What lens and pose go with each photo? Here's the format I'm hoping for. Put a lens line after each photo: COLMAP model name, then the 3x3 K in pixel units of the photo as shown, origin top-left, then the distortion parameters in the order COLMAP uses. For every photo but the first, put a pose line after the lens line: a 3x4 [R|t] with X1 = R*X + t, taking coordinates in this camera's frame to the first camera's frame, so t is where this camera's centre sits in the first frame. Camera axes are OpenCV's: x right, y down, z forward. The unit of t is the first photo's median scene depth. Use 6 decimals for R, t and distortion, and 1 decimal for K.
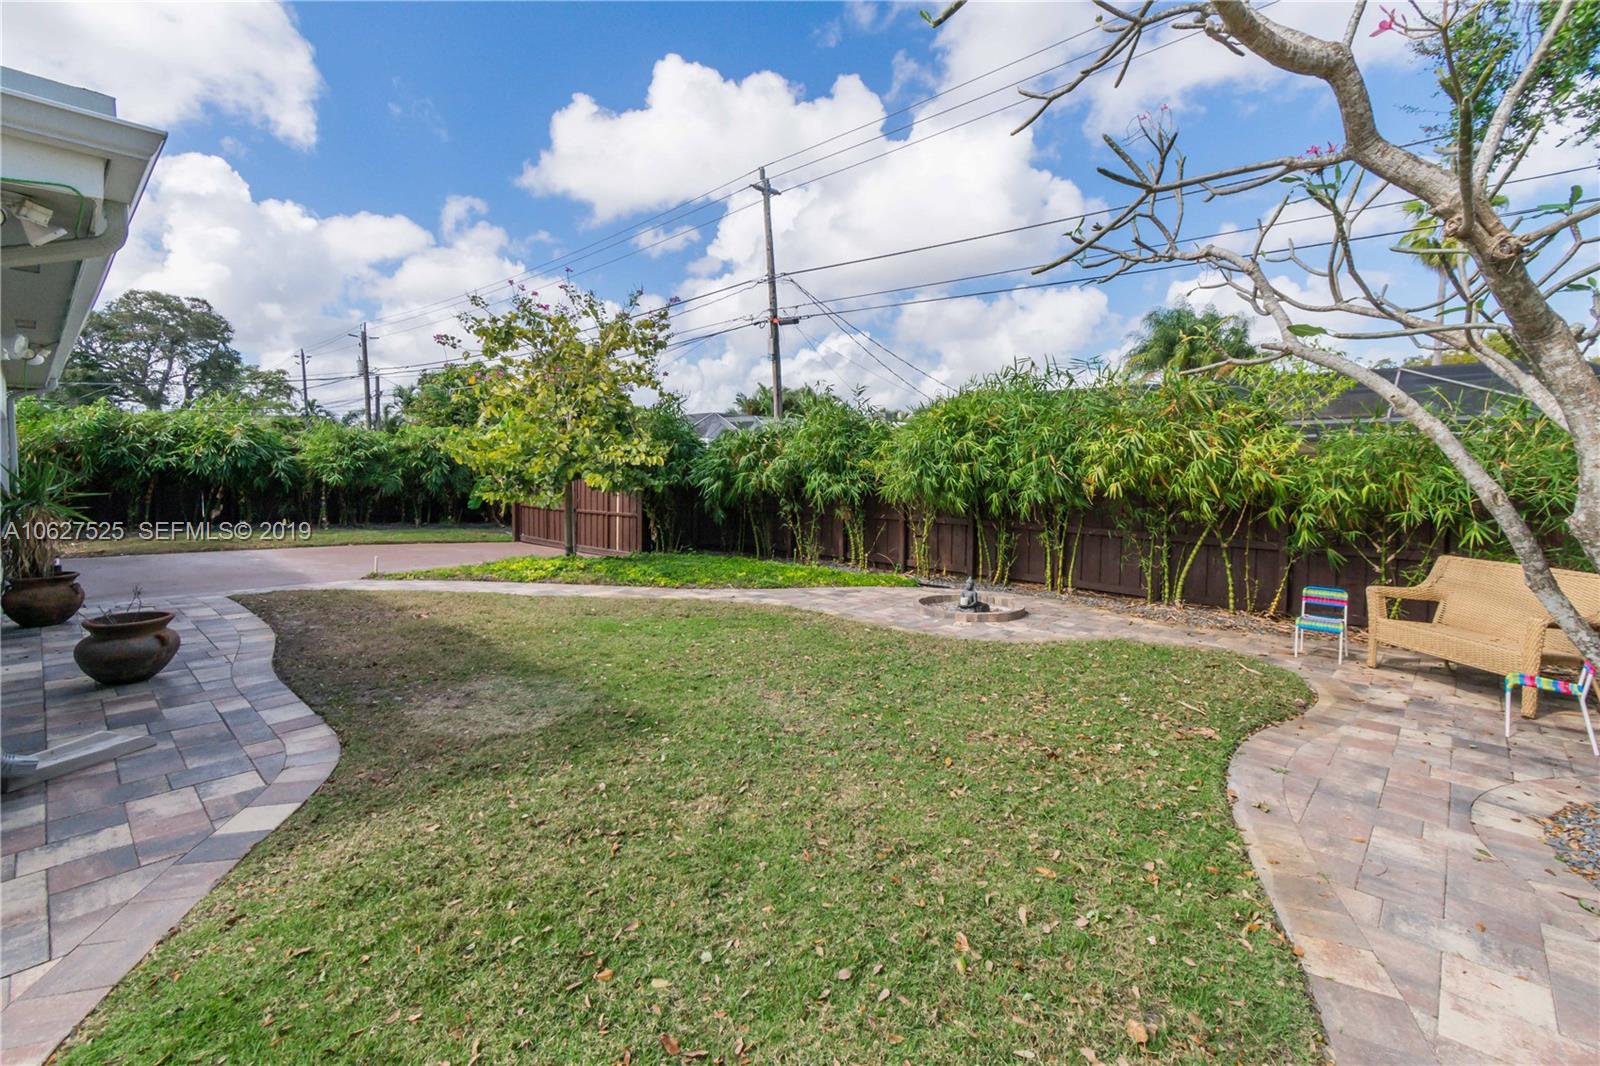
lens RADIAL K [[724.0, 0, 803.3], [0, 724.0, 488.7], [0, 0, 1]] dist [0.002591, 0.000057]
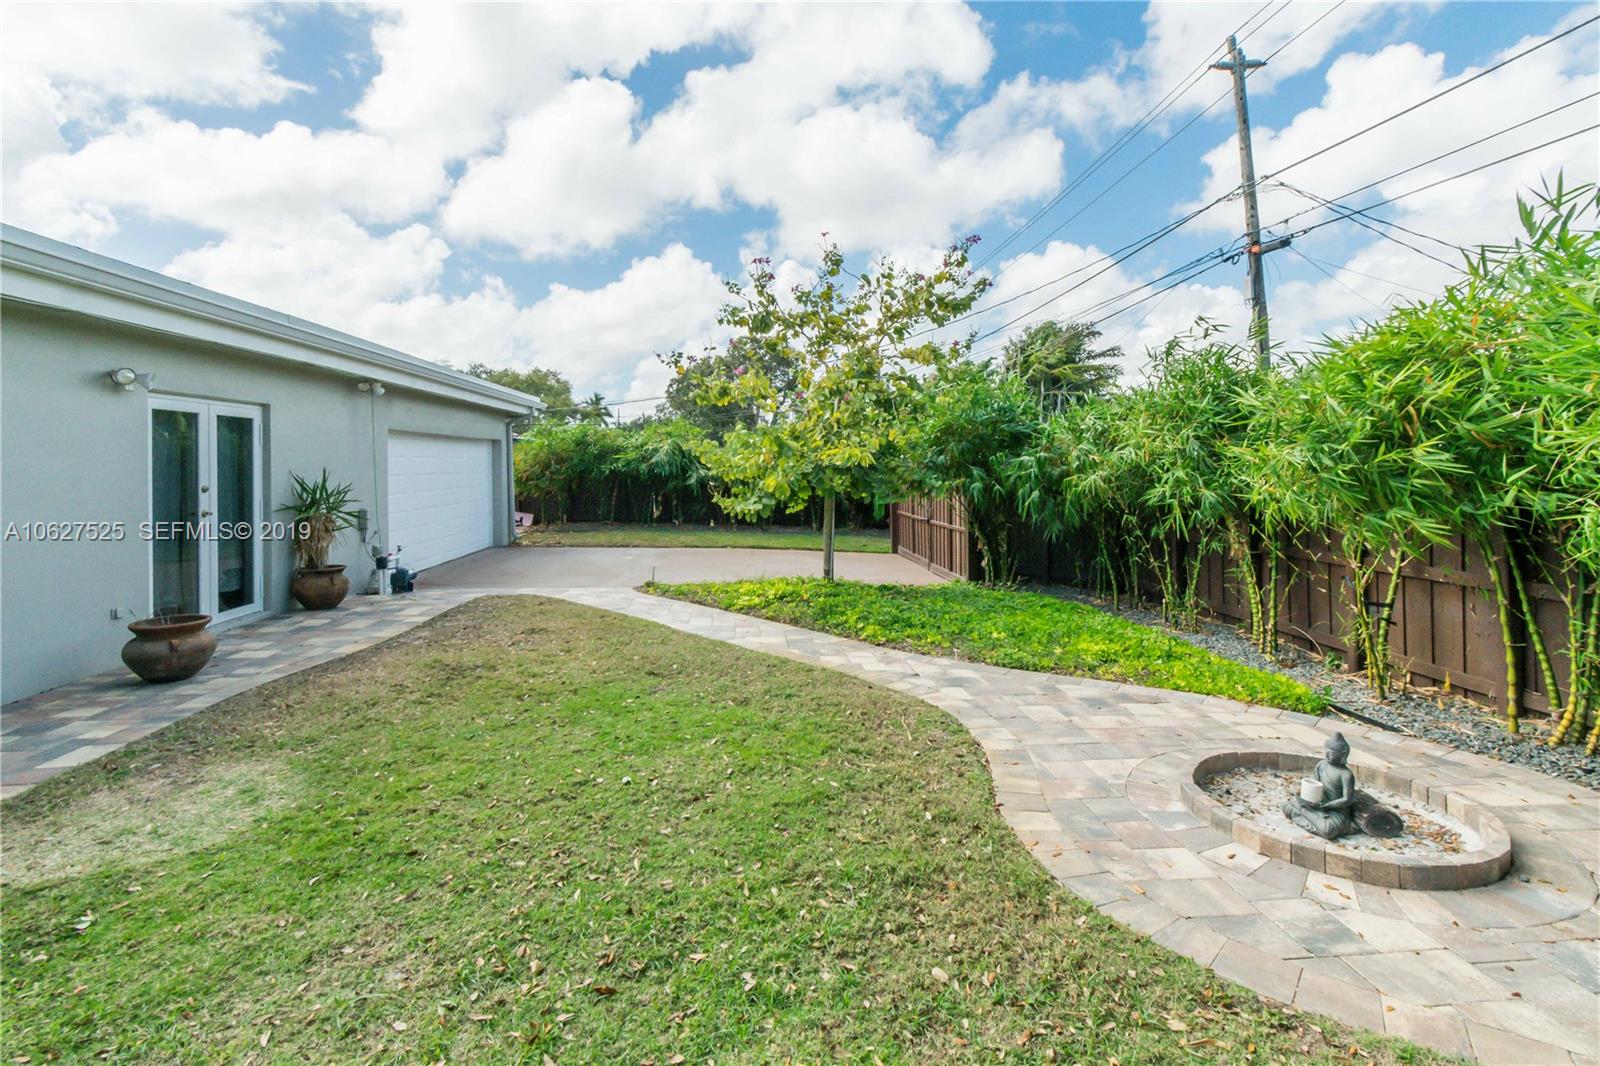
lens RADIAL K [[742.5, 0, 800.5], [0, 742.5, 464.7], [0, 0, 1]] dist [0.000585, 0.000070]
pose [[0.720359, -0.019580, -0.693325, 0.306740], [-0.001816, 0.999545, -0.030115, -0.017828], [0.693599, 0.022953, 0.719996, 0.479455]]
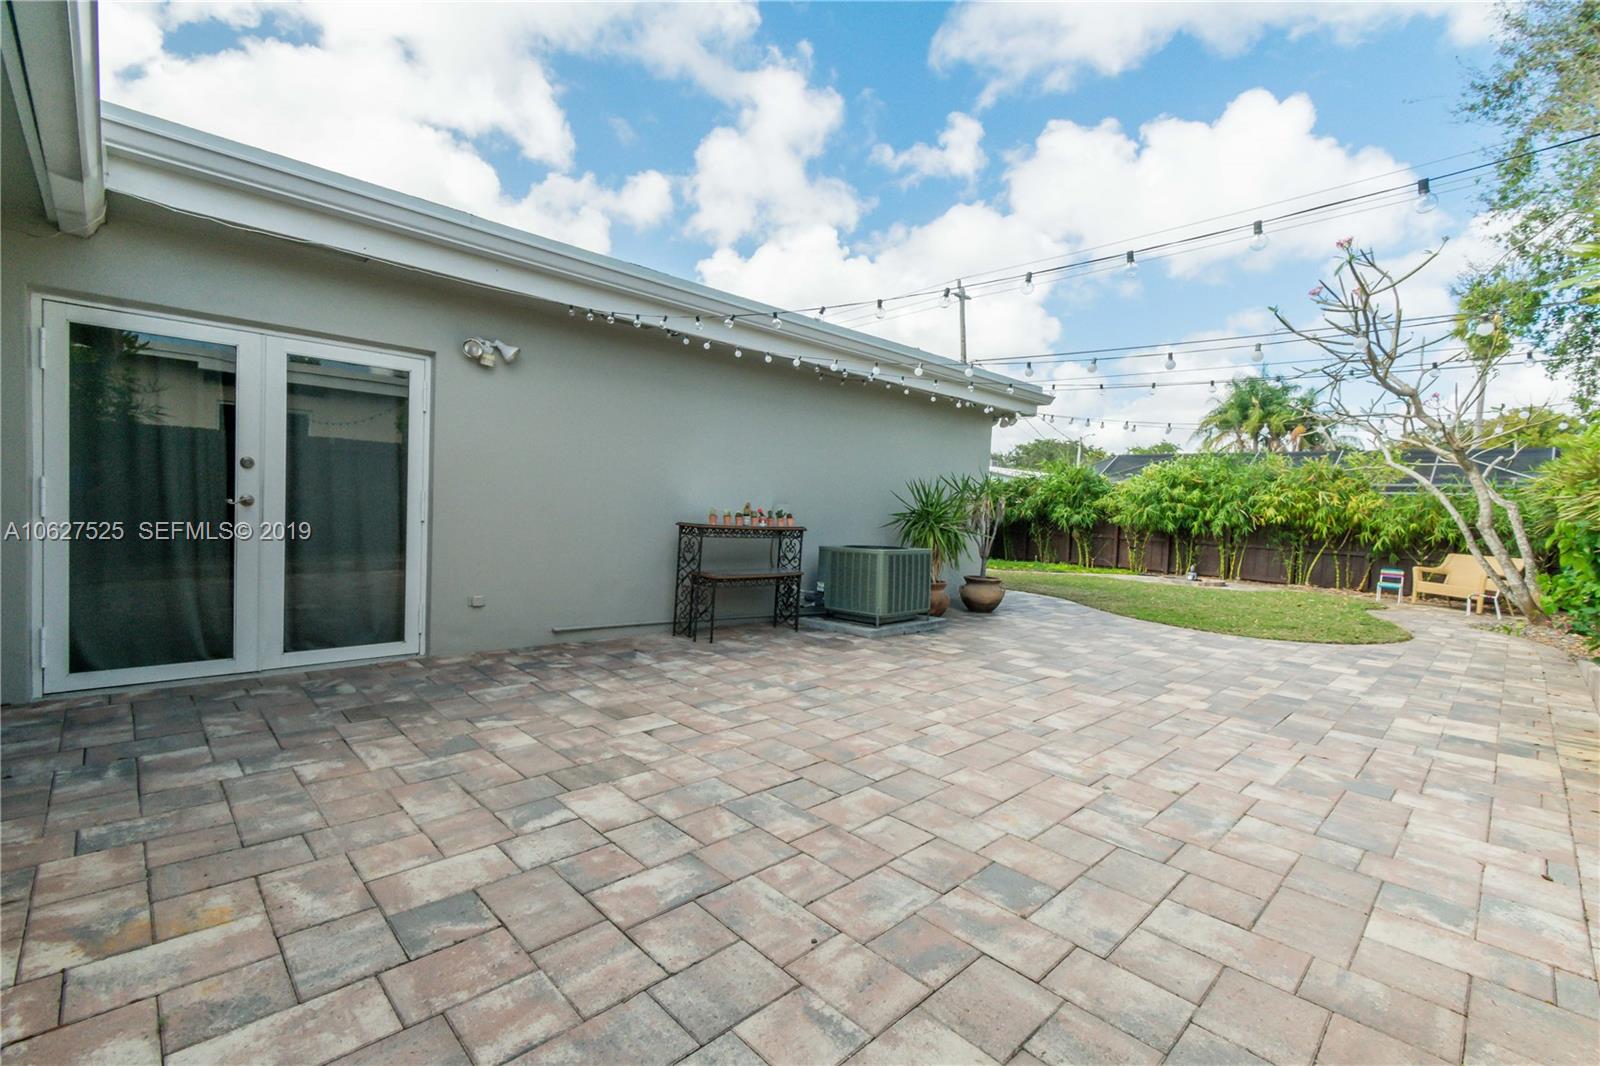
lens RADIAL K [[711.5, 0, 801.1], [0, 711.5, 525.0], [0, 0, 1]] dist [-0.016675, -0.000176]
pose [[0.997960, 0.034019, -0.054032, -0.617429], [-0.033833, 0.999418, 0.004345, 0.040243], [0.054148, -0.002508, 0.998530, -0.786808]]
